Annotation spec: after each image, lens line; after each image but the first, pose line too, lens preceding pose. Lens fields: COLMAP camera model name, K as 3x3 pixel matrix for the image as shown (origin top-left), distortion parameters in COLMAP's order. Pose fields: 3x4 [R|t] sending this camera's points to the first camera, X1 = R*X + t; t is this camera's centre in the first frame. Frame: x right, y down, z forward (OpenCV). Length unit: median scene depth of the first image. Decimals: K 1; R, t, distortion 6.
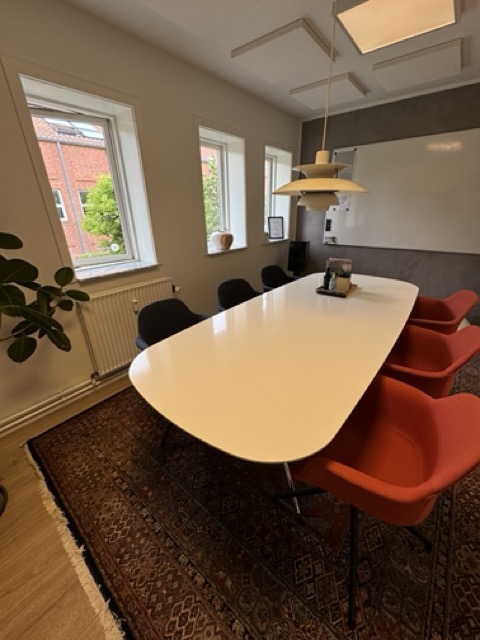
lens RADIAL K [[256.0, 0, 239.0], [0, 256.0, 321.5], [0, 0, 1]] dist [-0.004133, 0.000794]
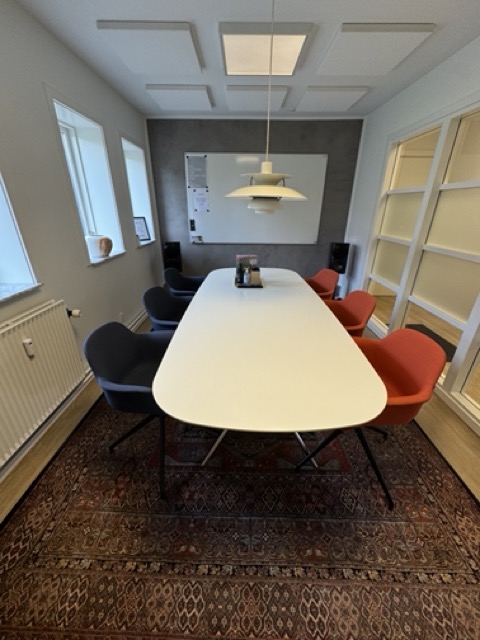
lens RADIAL K [[256.0, 0, 241.0], [0, 256.0, 321.6], [0, 0, 1]] dist [-0.004133, 0.000794]
pose [[0.783802, -0.234058, 0.575215, -0.467253], [0.232084, 0.969542, 0.078269, -0.071296], [-0.576014, 0.072151, 0.814249, 0.147436]]
